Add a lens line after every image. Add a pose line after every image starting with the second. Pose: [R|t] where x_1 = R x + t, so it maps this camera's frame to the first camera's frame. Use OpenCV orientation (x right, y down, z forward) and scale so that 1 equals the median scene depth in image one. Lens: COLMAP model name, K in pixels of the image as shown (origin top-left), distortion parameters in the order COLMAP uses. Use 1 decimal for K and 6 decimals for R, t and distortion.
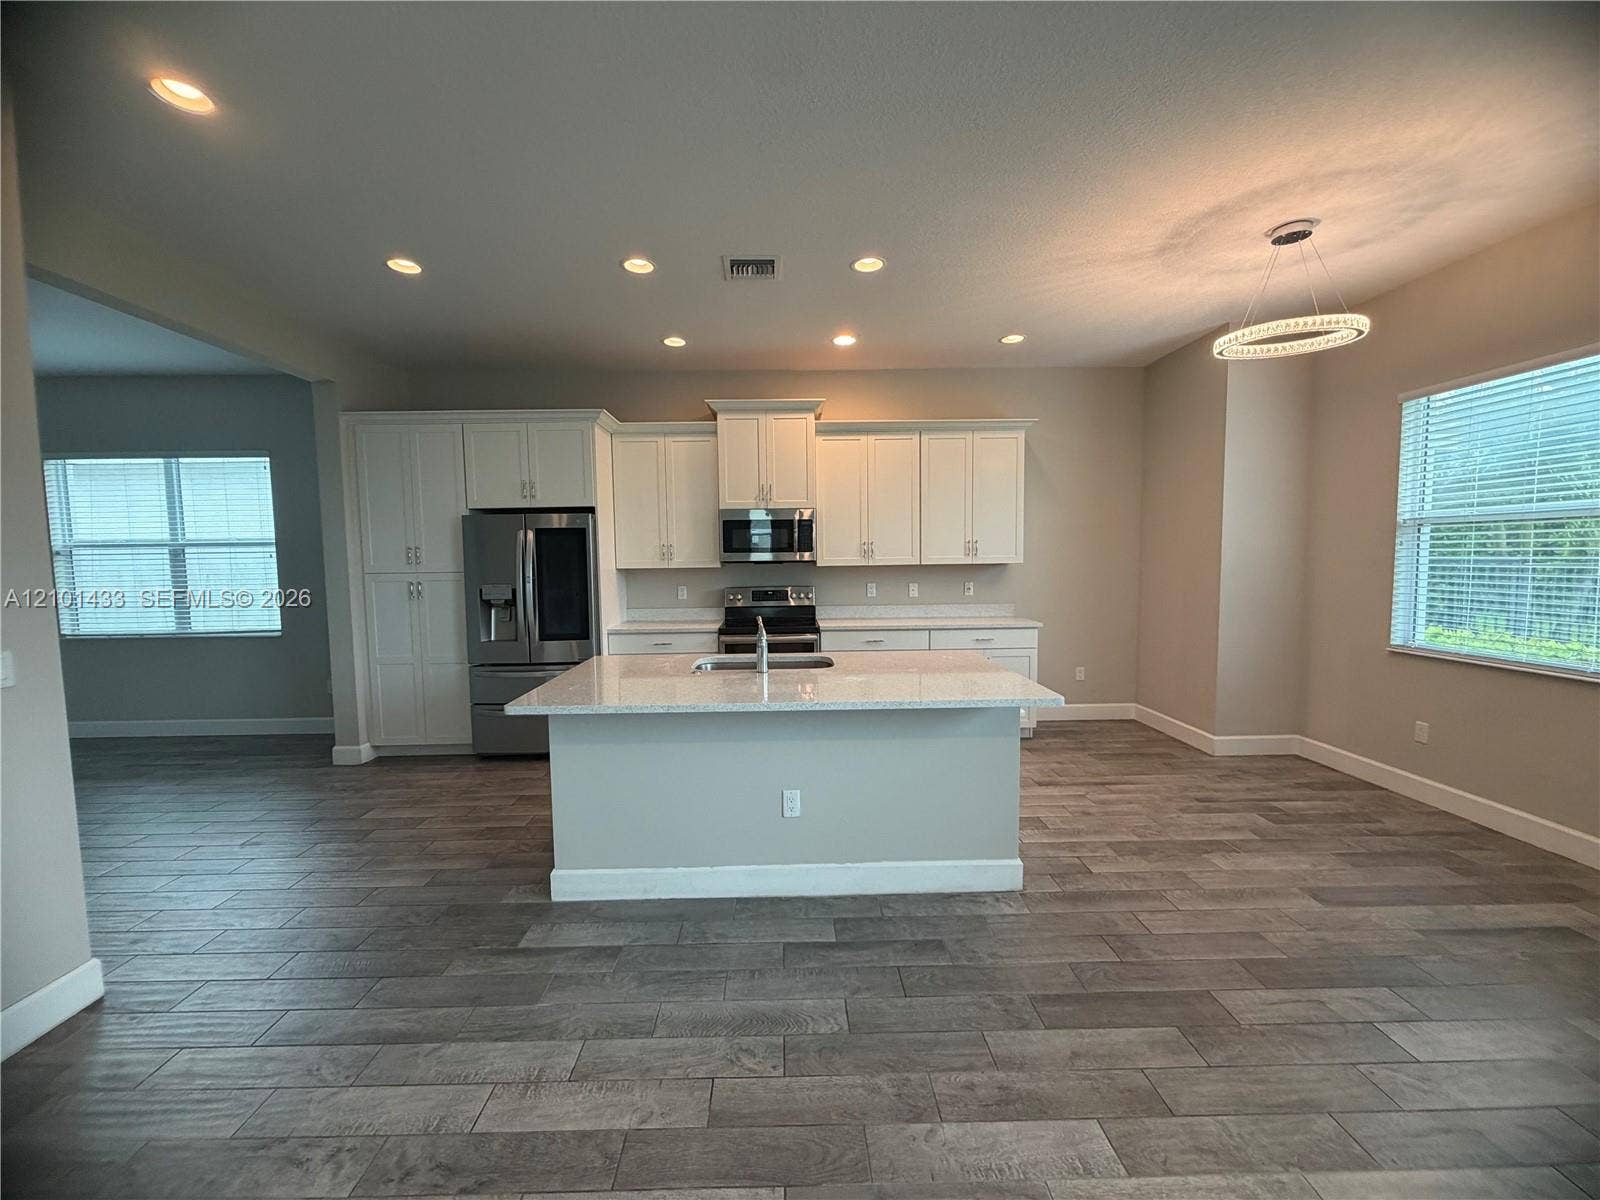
lens RADIAL K [[634.0, 0, 789.2], [0, 634.0, 602.5], [0, 0, 1]] dist [0.000201, -0.000476]
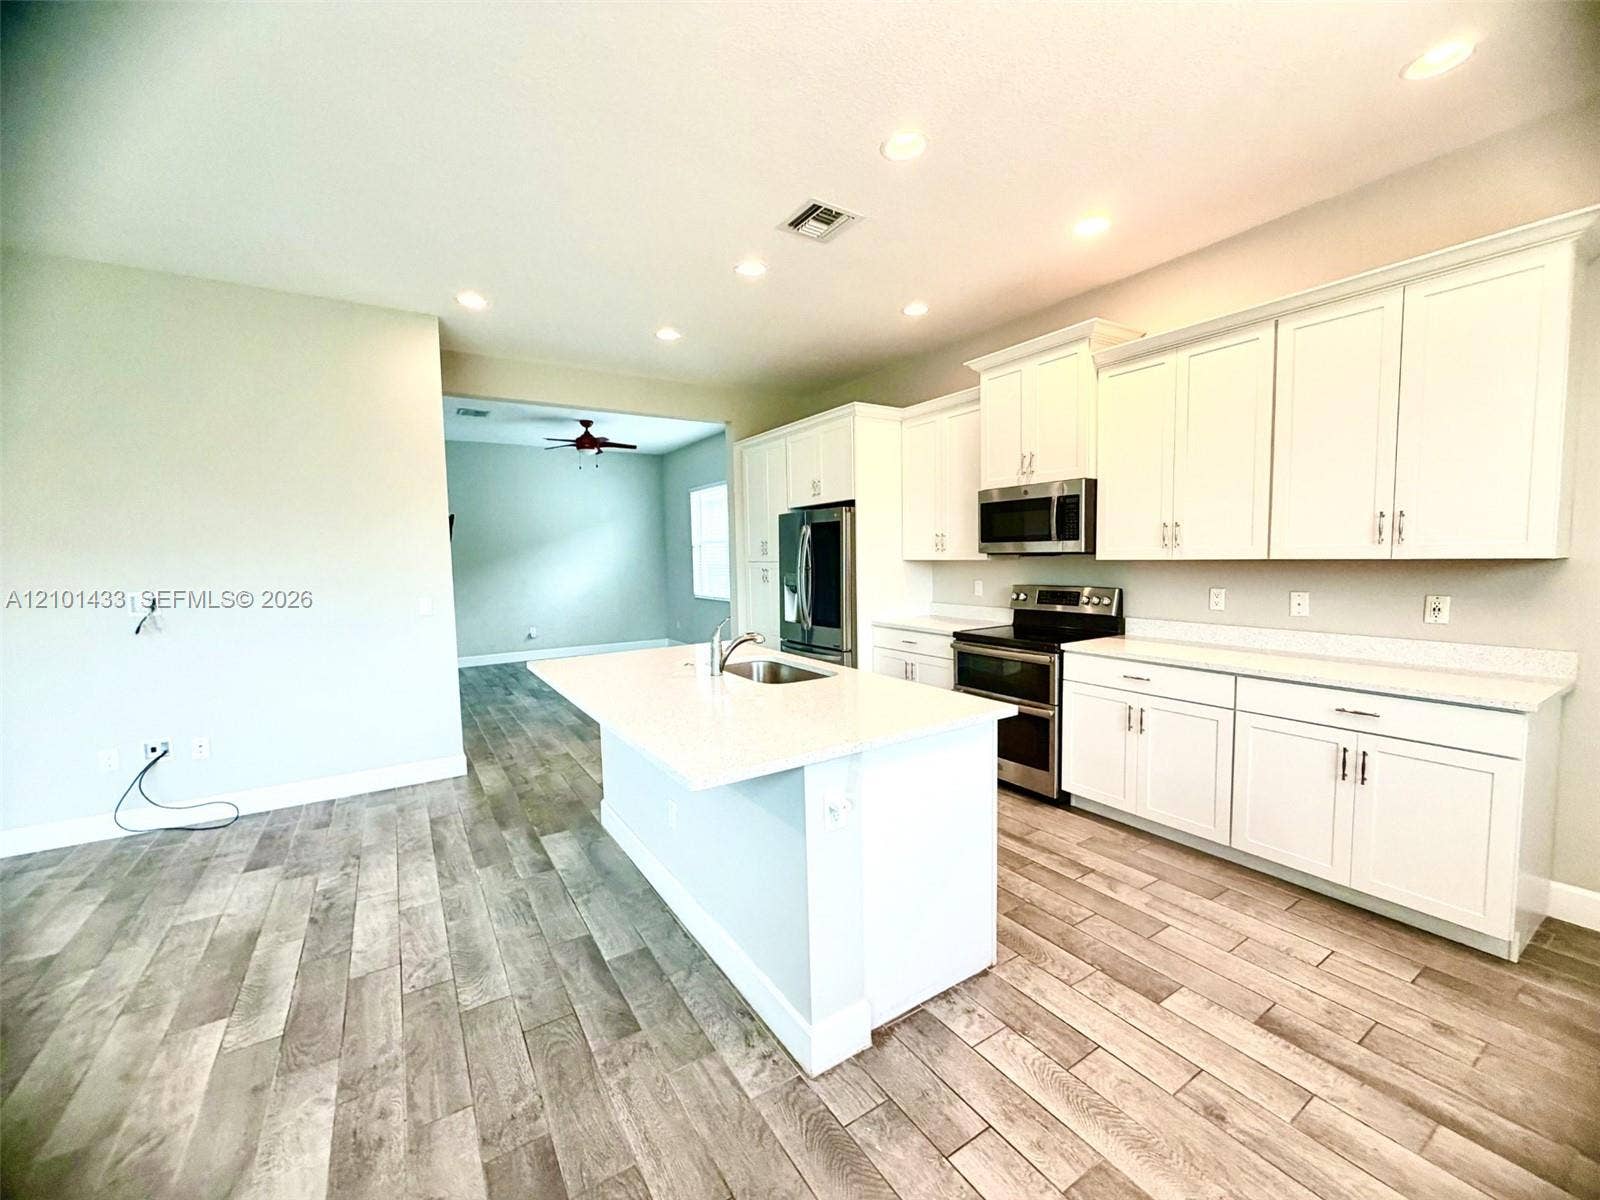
lens RADIAL K [[634.0, 0, 793.5], [0, 634.0, 602.9], [0, 0, 1]] dist [0.000201, -0.000476]
pose [[0.524477, 0.068716, -0.848647, 0.526749], [-0.049062, 0.997521, 0.050450, -0.032612], [0.850010, 0.015176, 0.526548, 0.389058]]
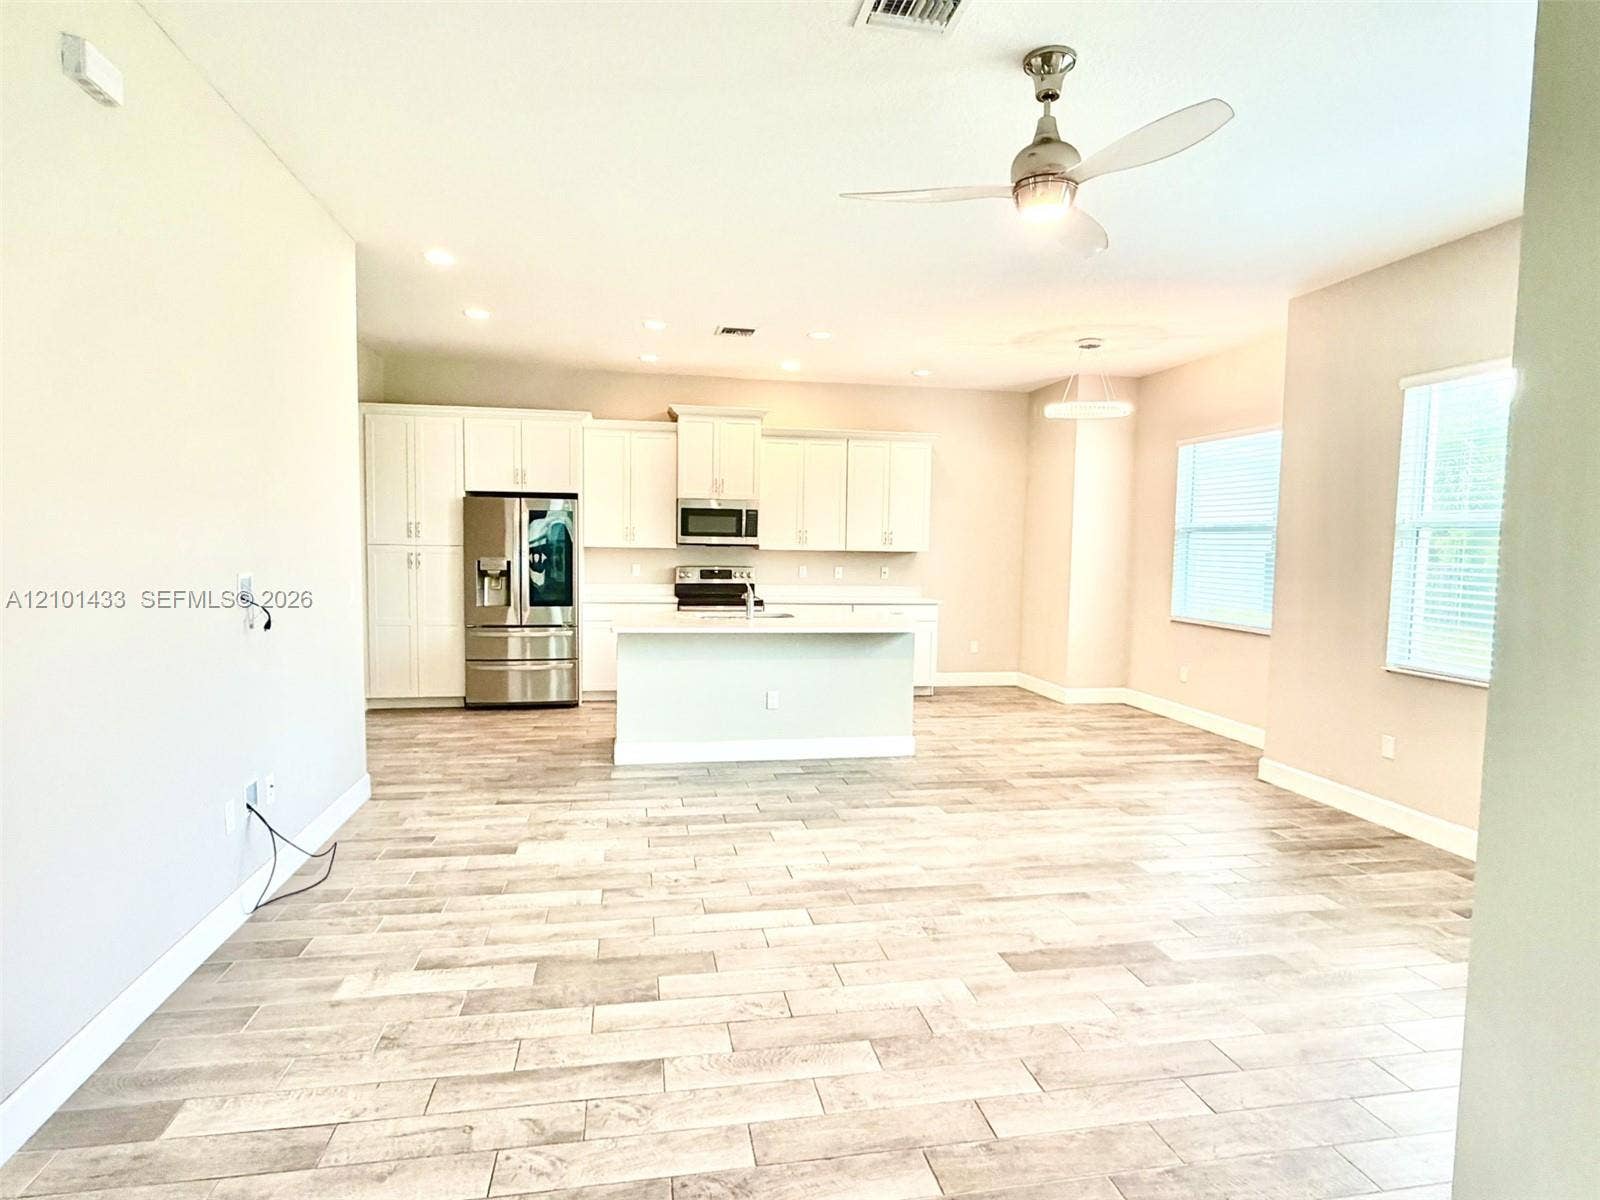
lens RADIAL K [[874.6, 0, 793.7], [0, 874.6, 605.5], [0, 0, 1]] dist [-0.000141, -0.000309]
pose [[0.984752, 0.017974, 0.173031, -0.192413], [-0.018258, 0.999833, 0.000050, 0.050111], [-0.173001, -0.003209, 0.984916, -0.673639]]
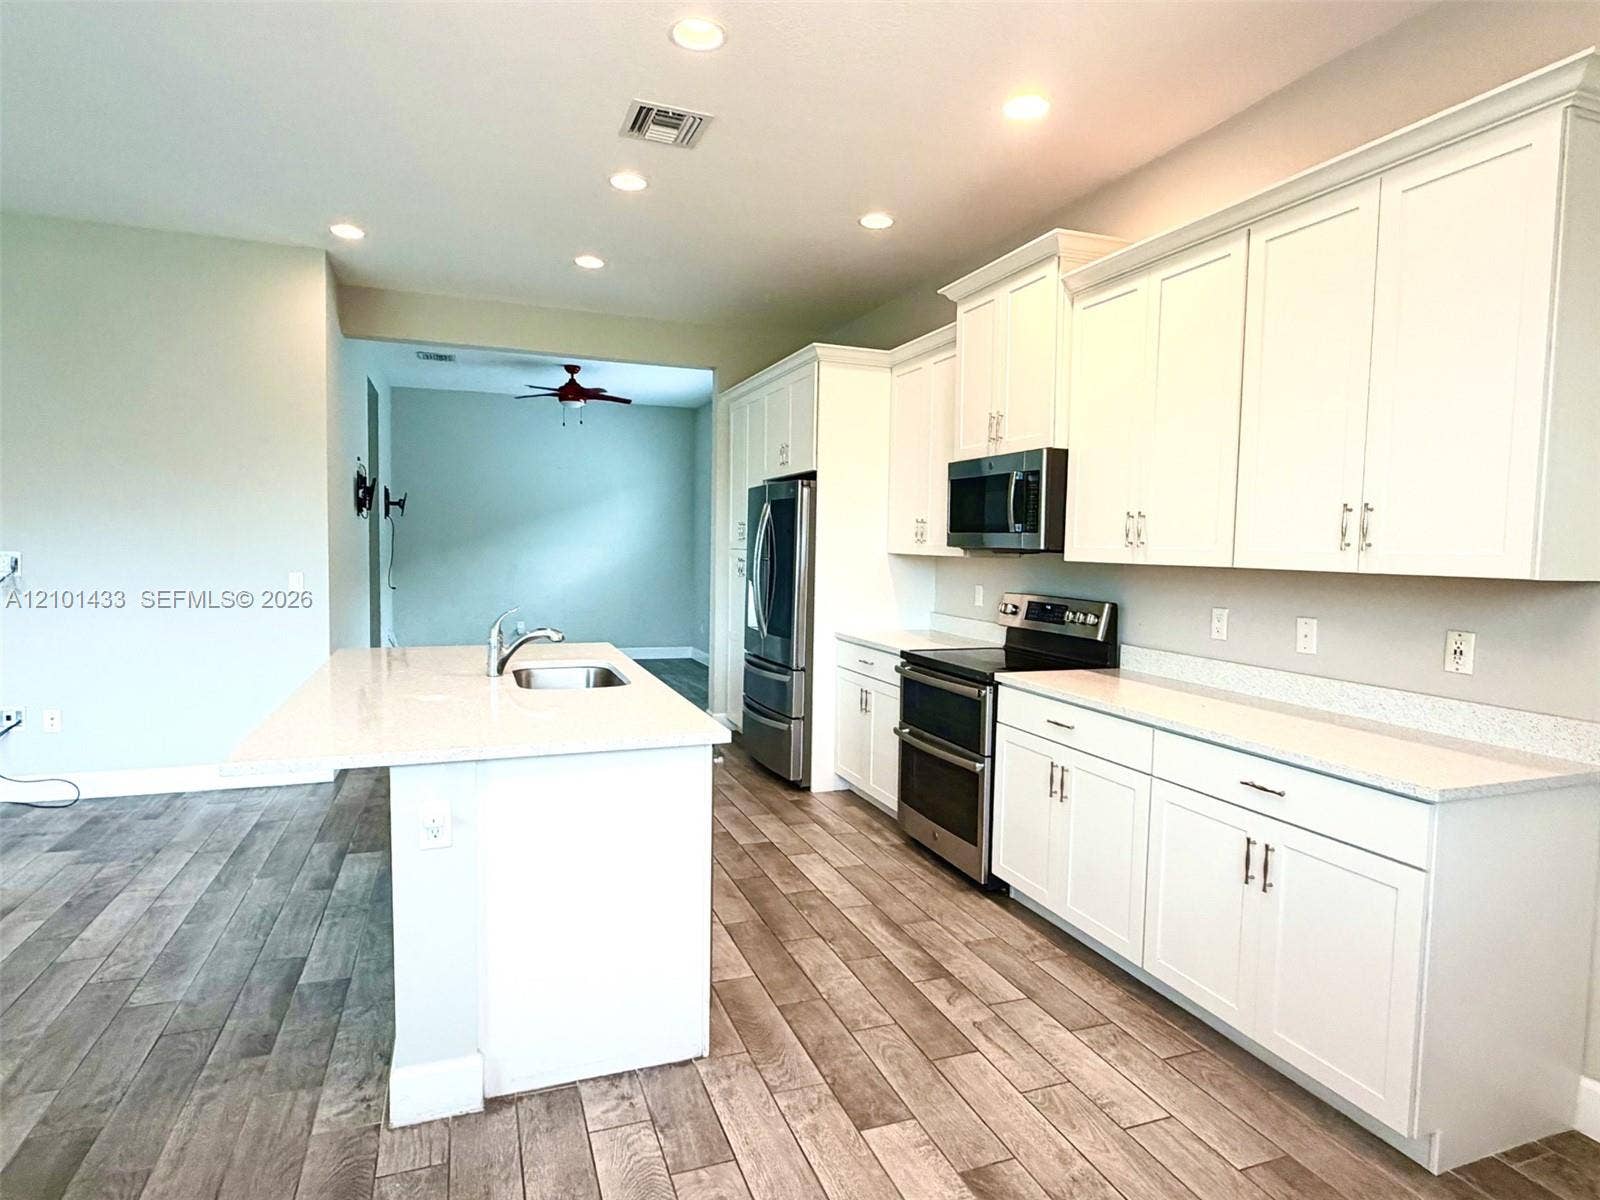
lens RADIAL K [[874.6, 0, 790.1], [0, 874.6, 601.8], [0, 0, 1]] dist [-0.000141, -0.000309]
pose [[0.333525, 0.082987, -0.939082, 0.710067], [-0.092508, 0.994192, 0.055002, -0.048763], [0.938192, 0.068528, 0.339265, 0.629799]]
